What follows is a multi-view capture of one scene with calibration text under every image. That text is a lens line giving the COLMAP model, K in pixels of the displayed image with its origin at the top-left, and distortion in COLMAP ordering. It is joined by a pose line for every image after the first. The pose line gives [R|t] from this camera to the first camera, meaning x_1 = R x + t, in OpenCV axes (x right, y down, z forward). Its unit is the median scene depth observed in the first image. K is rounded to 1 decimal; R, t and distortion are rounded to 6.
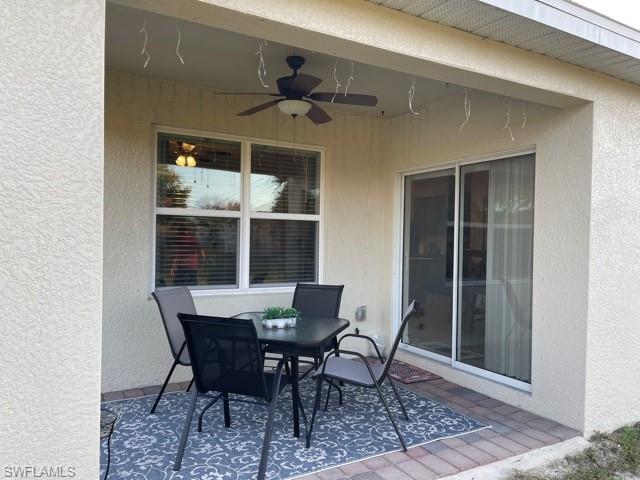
lens RADIAL K [[479.3, 0, 321.6], [0, 479.3, 241.4], [0, 0, 1]] dist [0.060309, -0.010936]
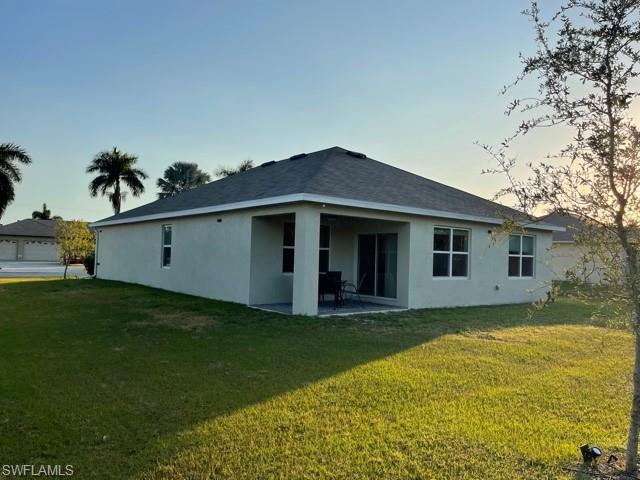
lens RADIAL K [[479.3, 0, 319.4], [0, 479.3, 239.9], [0, 0, 1]] dist [0.060309, -0.010936]
pose [[0.985254, 0.015916, 0.170357, -0.604759], [-0.008335, 0.998947, -0.045125, 0.026610], [-0.170896, 0.043040, 0.984349, -1.973707]]
